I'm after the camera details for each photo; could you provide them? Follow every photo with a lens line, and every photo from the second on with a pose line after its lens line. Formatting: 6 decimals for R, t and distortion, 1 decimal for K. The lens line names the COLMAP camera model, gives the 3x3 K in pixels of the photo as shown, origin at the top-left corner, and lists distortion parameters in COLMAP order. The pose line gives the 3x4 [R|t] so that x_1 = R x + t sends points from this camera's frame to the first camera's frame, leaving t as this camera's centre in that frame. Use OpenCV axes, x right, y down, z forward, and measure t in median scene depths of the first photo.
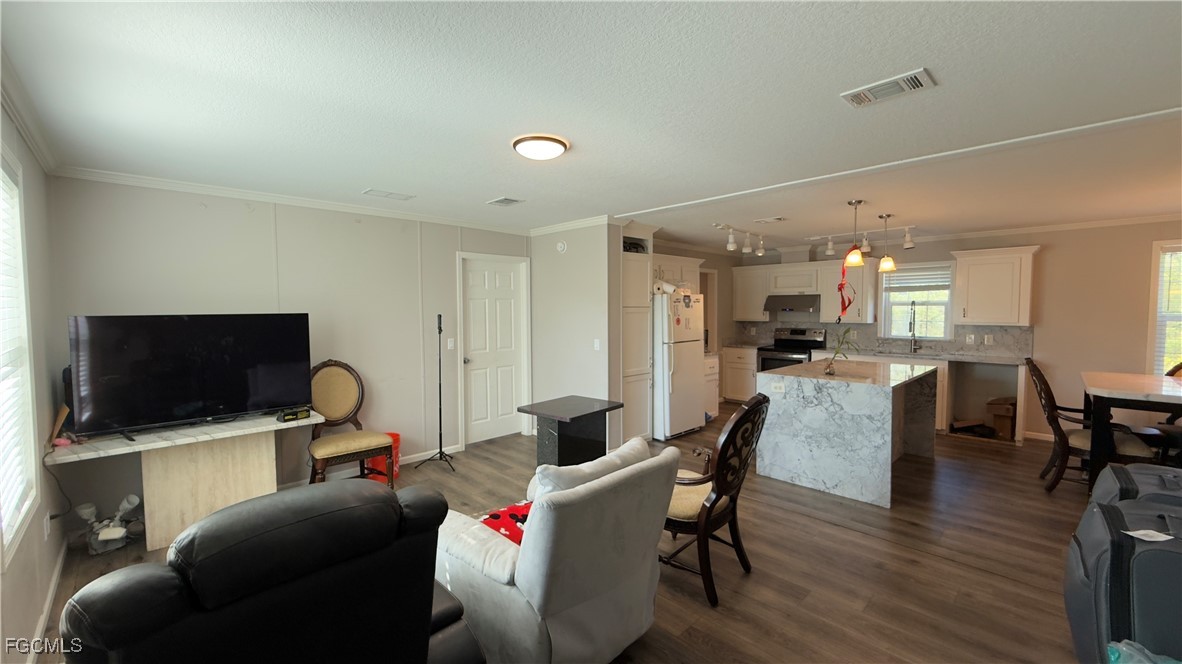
lens RADIAL K [[469.7, 0, 588.3], [0, 469.7, 330.3], [0, 0, 1]] dist [0.000249, -0.000272]
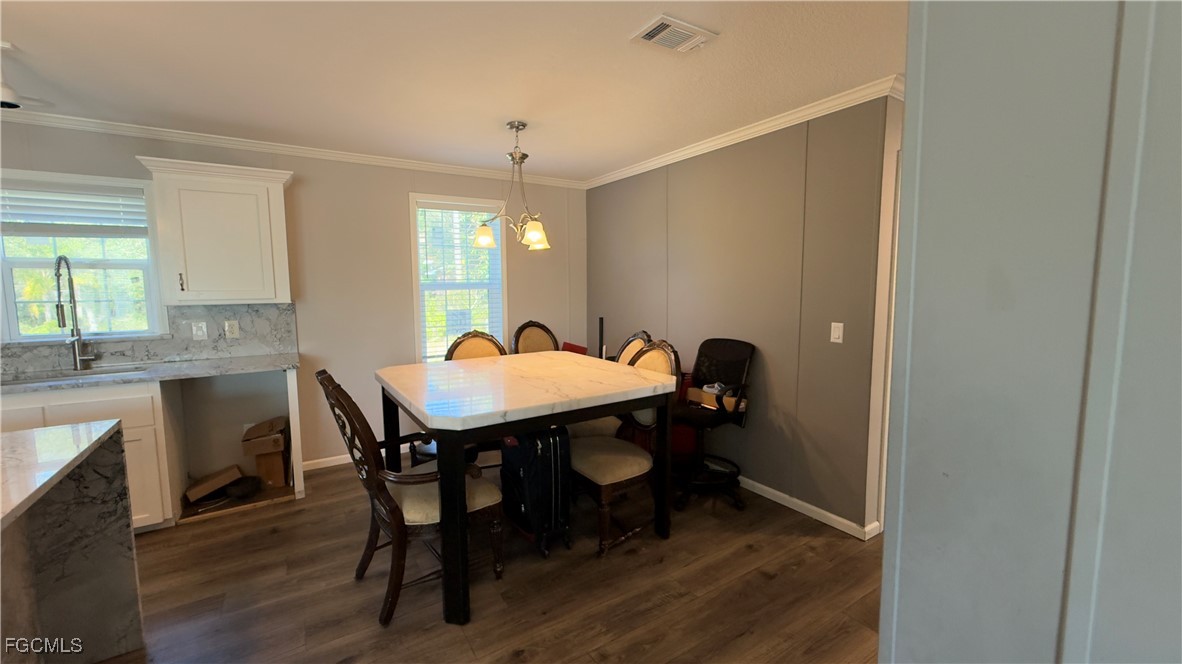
lens RADIAL K [[470.2, 0, 588.3], [0, 470.2, 330.5], [0, 0, 1]] dist [-0.002065, 0.000160]
pose [[0.199399, -0.099058, 0.974899, 0.396531], [0.050846, 0.994583, 0.090659, -0.008866], [-0.978598, 0.031493, 0.203356, 0.477603]]
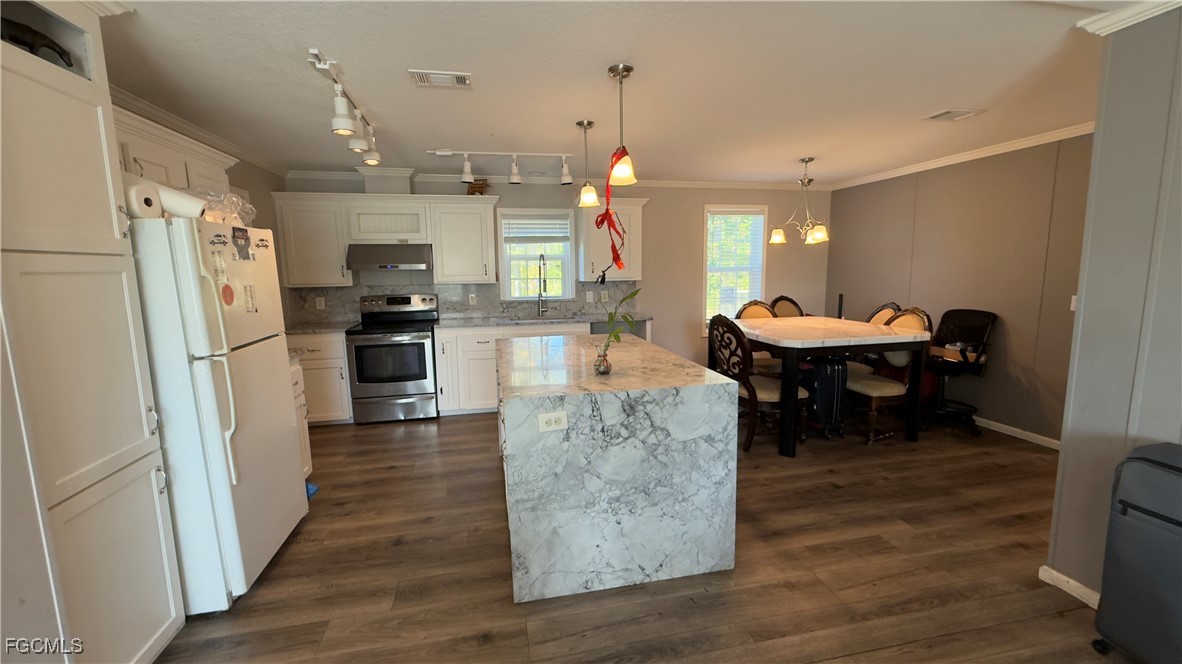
lens RADIAL K [[469.7, 0, 588.3], [0, 469.7, 330.3], [0, 0, 1]] dist [0.000249, -0.000272]
pose [[0.528344, -0.118627, 0.840702, 0.021835], [0.051661, 0.992848, 0.107629, -0.016211], [-0.847457, -0.013434, 0.530694, 0.549562]]
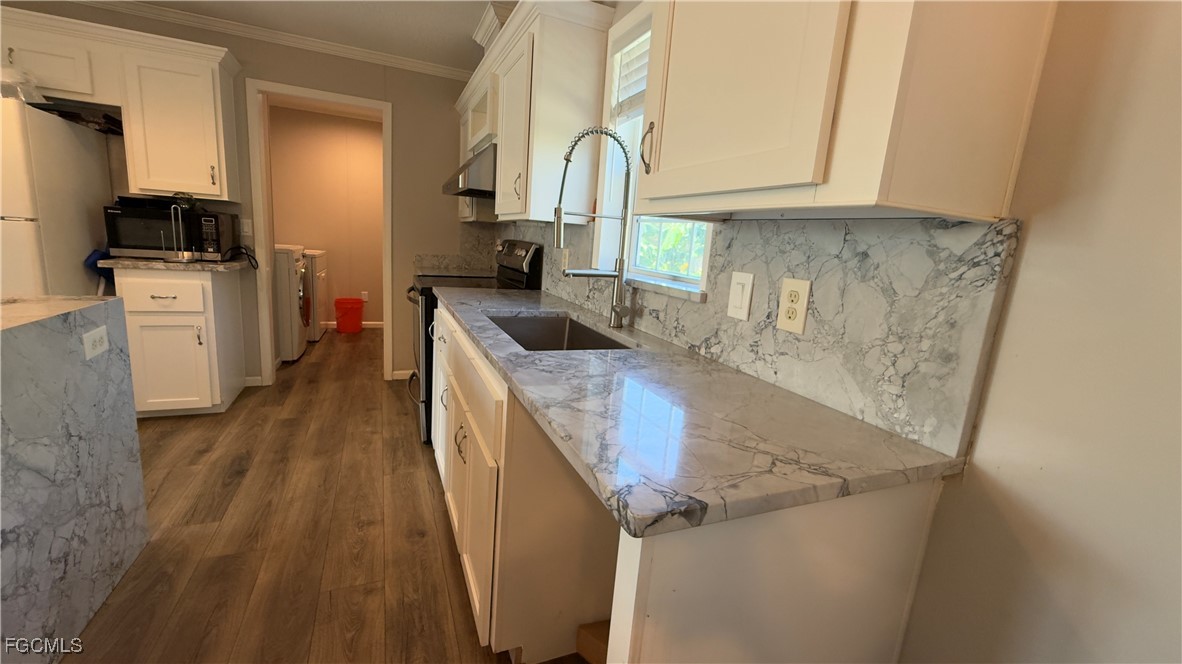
lens RADIAL K [[470.7, 0, 589.0], [0, 470.7, 330.7], [0, 0, 1]] dist [-0.002457, 0.000273]
pose [[0.933769, 0.137813, -0.330276, 0.890555], [-0.094329, 0.985024, 0.144326, 0.011373], [0.345220, -0.103612, 0.932785, 0.838971]]
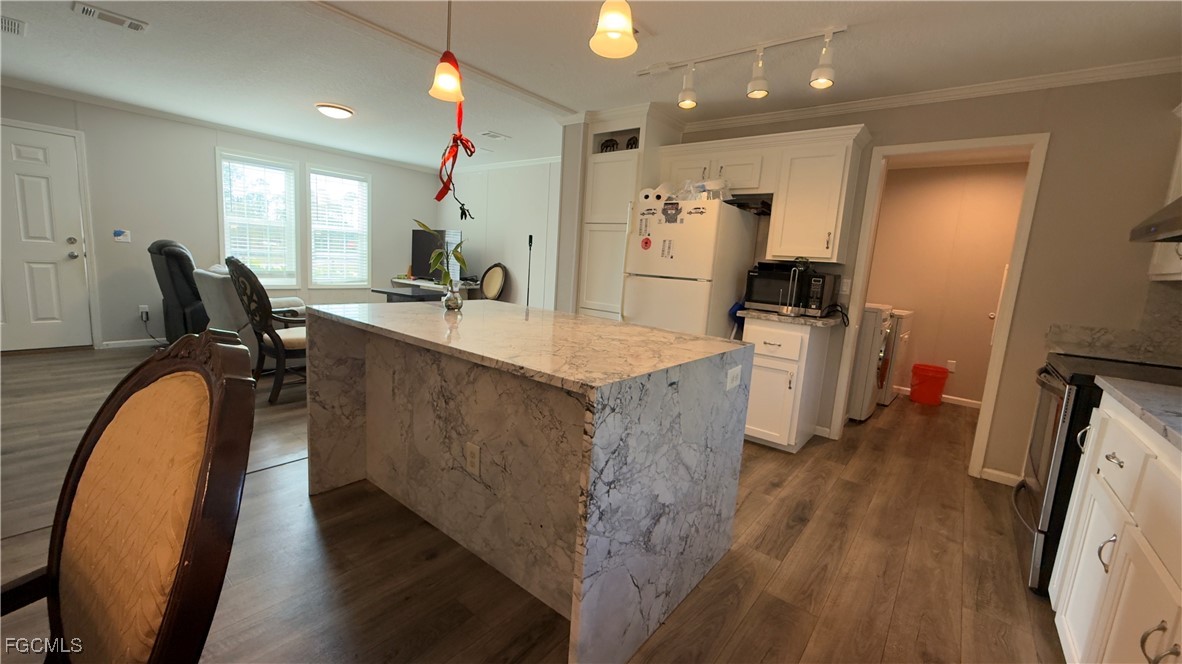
lens RADIAL K [[470.3, 0, 589.8], [0, 470.3, 330.5], [0, 0, 1]] dist [0.001759, 0.000414]
pose [[0.124137, 0.162610, -0.978850, 0.850909], [-0.112055, 0.982468, 0.149000, 0.011460], [0.985918, 0.091189, 0.140182, 0.839383]]
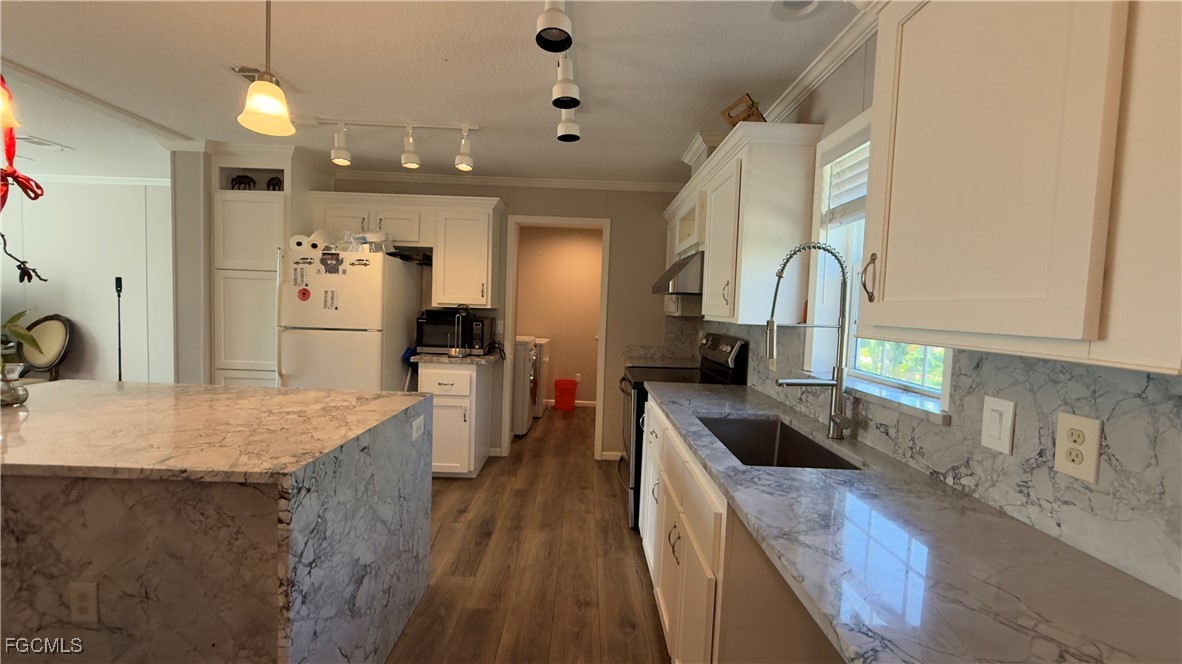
lens RADIAL K [[469.7, 0, 588.3], [0, 469.7, 330.3], [0, 0, 1]] dist [0.000249, -0.000272]
pose [[0.722122, 0.066210, -0.688590, 0.890635], [-0.071401, 0.997226, 0.021007, -0.011645], [0.688071, 0.033996, 0.724847, 0.810436]]
